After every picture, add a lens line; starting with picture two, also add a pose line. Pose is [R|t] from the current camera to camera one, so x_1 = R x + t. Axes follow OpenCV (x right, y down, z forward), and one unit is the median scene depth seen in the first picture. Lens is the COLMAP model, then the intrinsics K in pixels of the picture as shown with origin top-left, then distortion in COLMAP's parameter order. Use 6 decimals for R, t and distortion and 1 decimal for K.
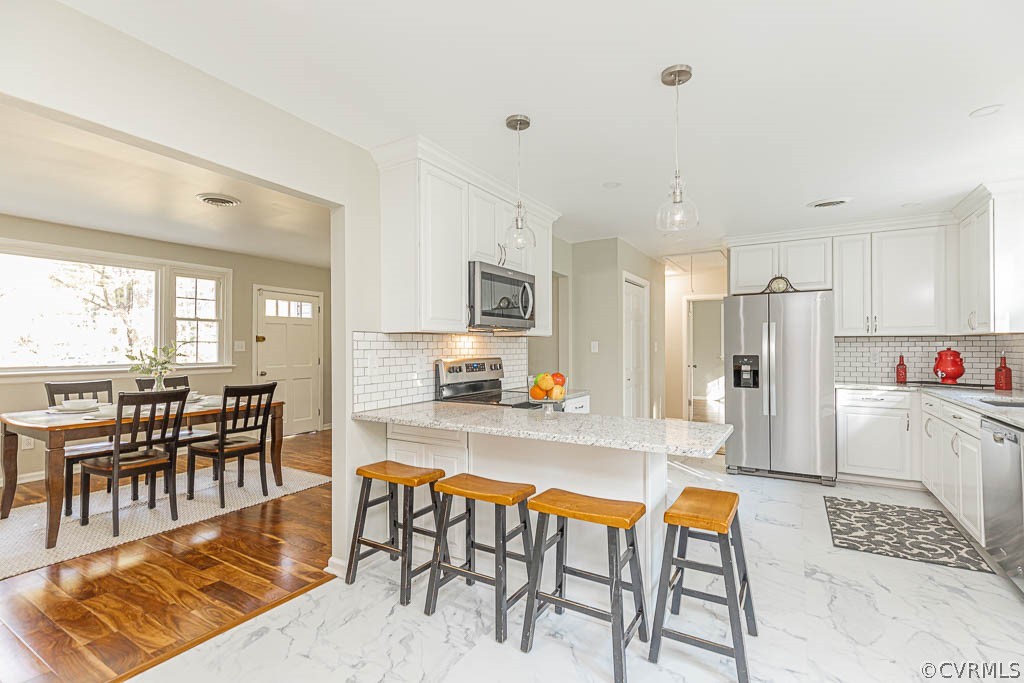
lens RADIAL K [[470.7, 0, 512.0], [0, 470.7, 341.5], [0, 0, 1]] dist [0.013122, 0.000410]
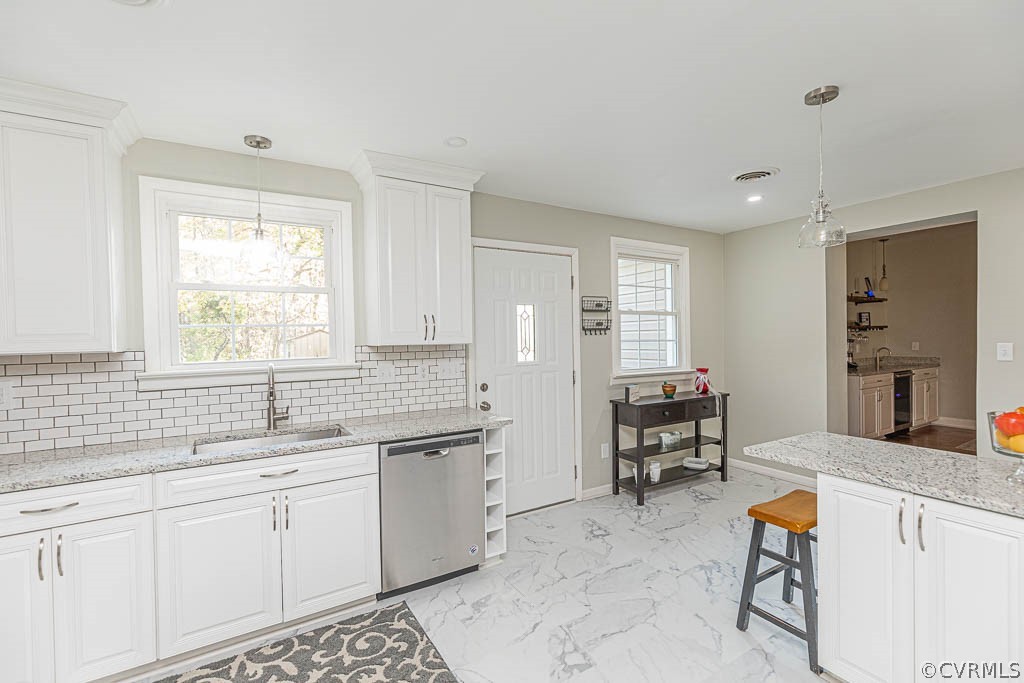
lens RADIAL K [[459.7, 0, 512.0], [0, 459.7, 341.5], [0, 0, 1]] dist [0.001273, -0.000473]
pose [[-0.894097, 0.010828, 0.447743, 0.270148], [0.011200, 0.999936, -0.001815, -0.023039], [-0.447733, 0.003392, -0.894161, 1.181861]]
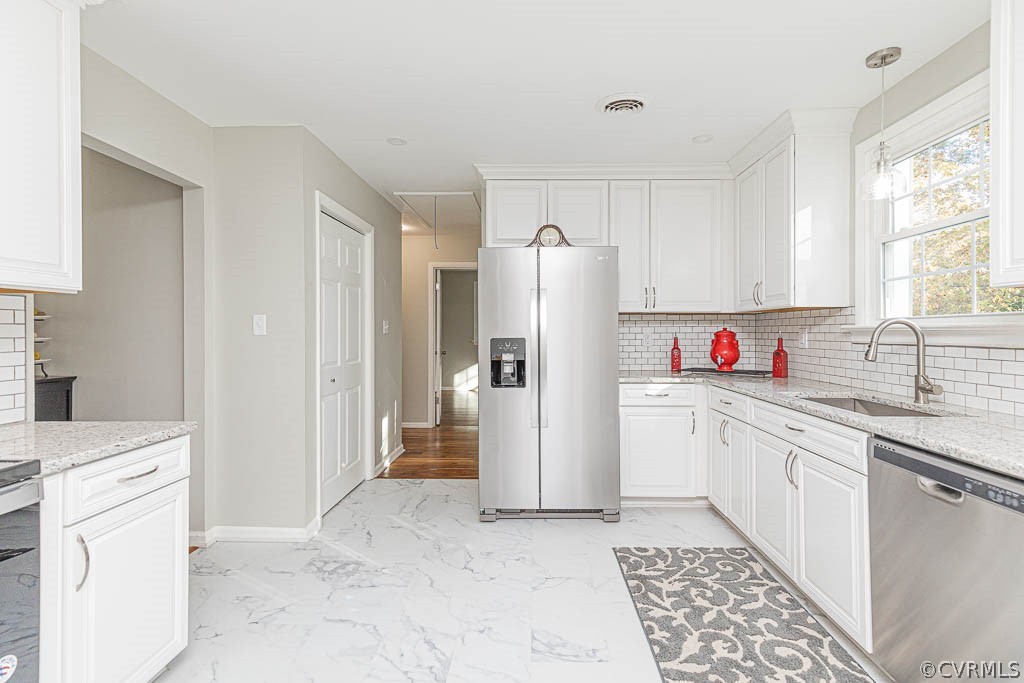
lens RADIAL K [[478.6, 0, 522.6], [0, 478.6, 329.4], [0, 0, 1]] dist [0.003759, 0.000046]
pose [[0.866008, 0.002964, 0.500022, 0.216736], [-0.007113, 0.999954, 0.006392, 0.015108], [-0.499980, -0.009092, 0.865989, 0.498504]]
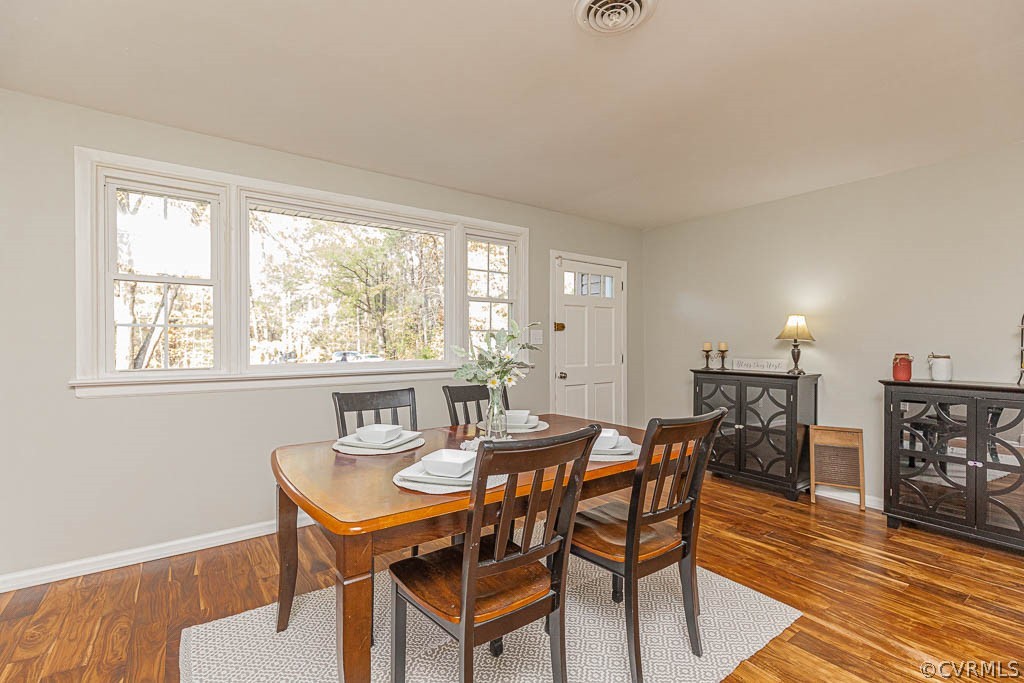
lens RADIAL K [[459.4, 0, 512.0], [0, 459.4, 341.5], [0, 0, 1]] dist [-0.001731, -0.000555]
pose [[0.921556, -0.002272, -0.388239, -0.528543], [0.003841, 0.999987, 0.003266, 0.023087], [0.388227, -0.004501, 0.921553, 0.537261]]
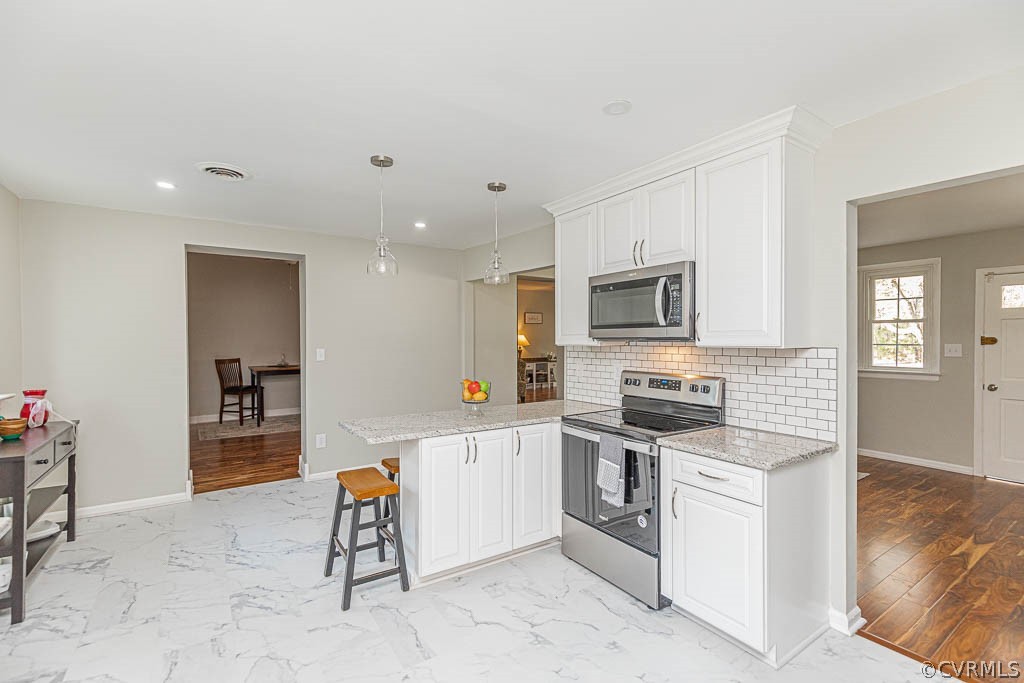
lens RADIAL K [[466.1, 0, 512.0], [0, 466.1, 341.5], [0, 0, 1]] dist [0.001723, 0.013885]
pose [[-0.427843, 0.008159, -0.903816, 0.750520], [0.014170, 0.999897, 0.002319, -0.026748], [0.903742, -0.011815, -0.427914, 1.026723]]
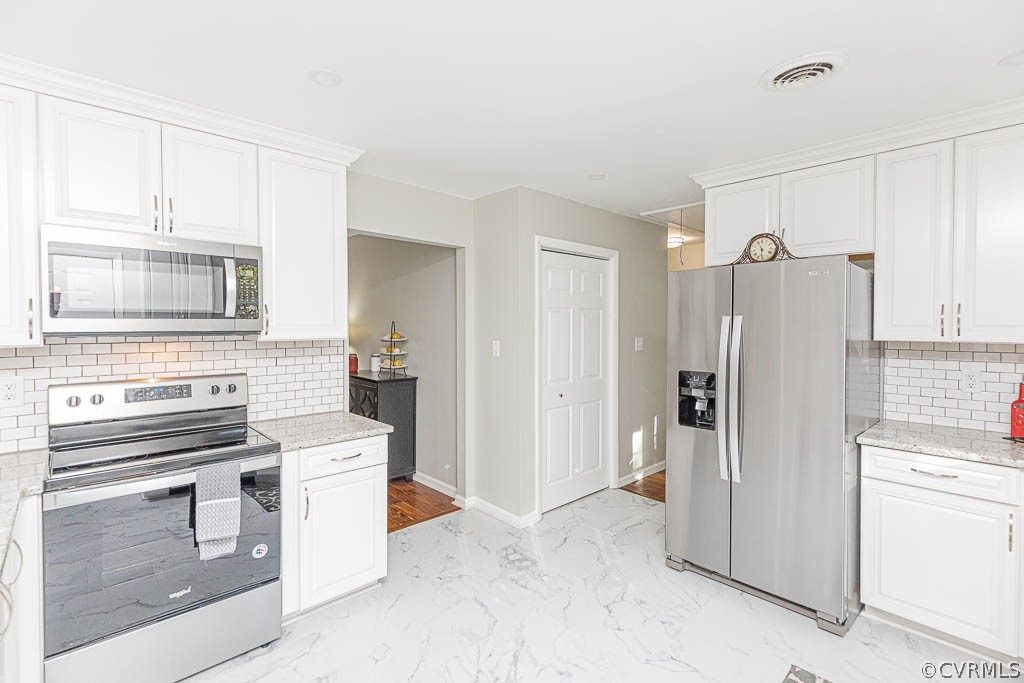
lens RADIAL K [[466.8, 0, 518.2], [0, 466.8, 328.7], [0, 0, 1]] dist [-0.000521, -0.000428]
pose [[0.965016, 0.006011, -0.262122, 0.520350], [-0.000354, 0.999766, 0.021621, -0.043549], [0.262191, -0.020771, 0.964792, 0.467945]]
